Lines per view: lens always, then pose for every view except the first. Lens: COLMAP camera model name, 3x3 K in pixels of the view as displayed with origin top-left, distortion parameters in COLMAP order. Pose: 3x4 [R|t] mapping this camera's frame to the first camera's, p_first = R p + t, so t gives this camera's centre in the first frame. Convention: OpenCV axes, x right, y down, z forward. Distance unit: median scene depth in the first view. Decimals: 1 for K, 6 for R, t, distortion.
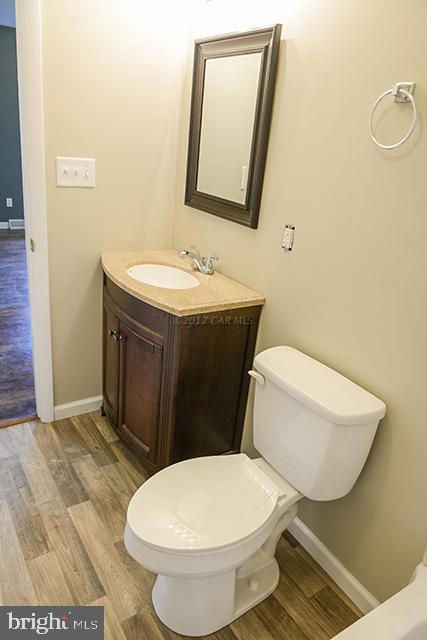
lens RADIAL K [[444.9, 0, 213.2], [0, 444.9, 316.8], [0, 0, 1]] dist [-0.014943, -0.019155]
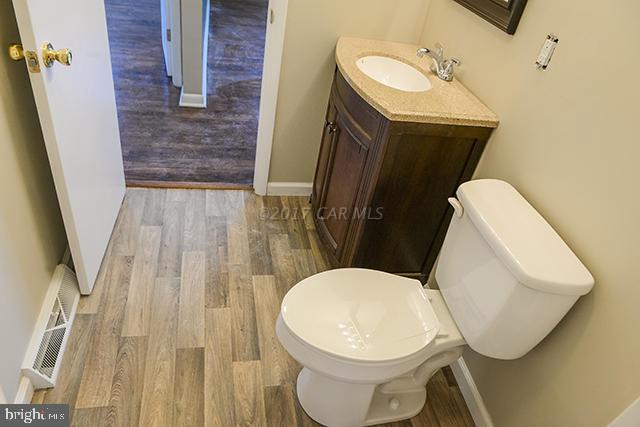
lens RADIAL K [[444.9, 0, 316.9], [0, 444.9, 214.0], [0, 0, 1]] dist [-0.014943, -0.019155]
pose [[0.920026, 0.270933, -0.283102, 0.084505], [-0.203315, 0.947658, 0.246186, -0.011132], [0.334984, -0.168939, 0.926955, 0.069813]]
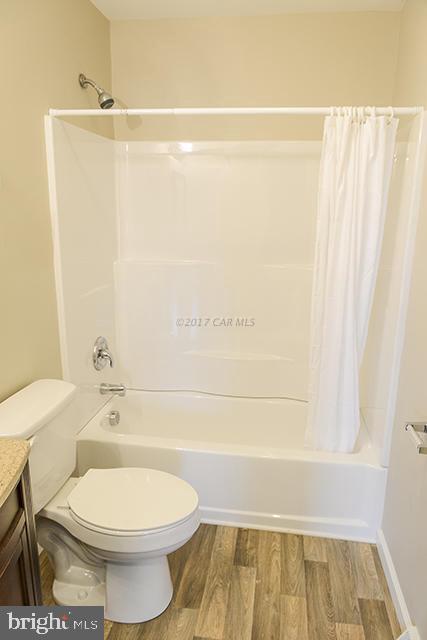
lens RADIAL K [[444.9, 0, 215.7], [0, 444.9, 318.6], [0, 0, 1]] dist [-0.014943, -0.019155]
pose [[-0.735778, -0.267508, 0.622150, -0.610962], [0.166016, 0.819399, 0.548657, -0.463472], [-0.656559, 0.506976, -0.558485, 0.976721]]
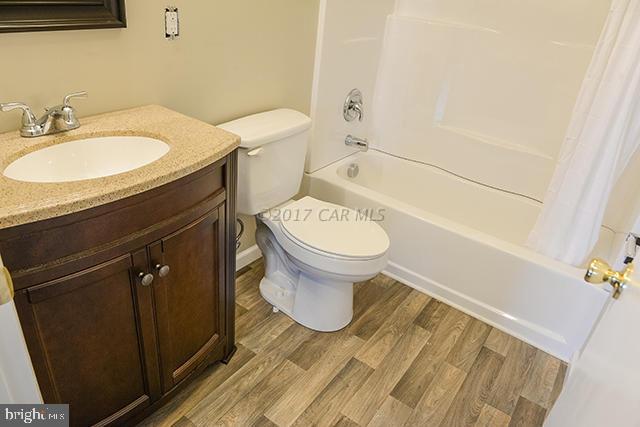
lens RADIAL K [[444.9, 0, 320.7], [0, 444.9, 215.4], [0, 0, 1]] dist [-0.014943, -0.019155]
pose [[-0.343420, -0.570660, 0.745929, -0.747059], [0.216314, 0.724819, 0.654099, -0.378905], [-0.913932, 0.385985, -0.125475, 0.907112]]
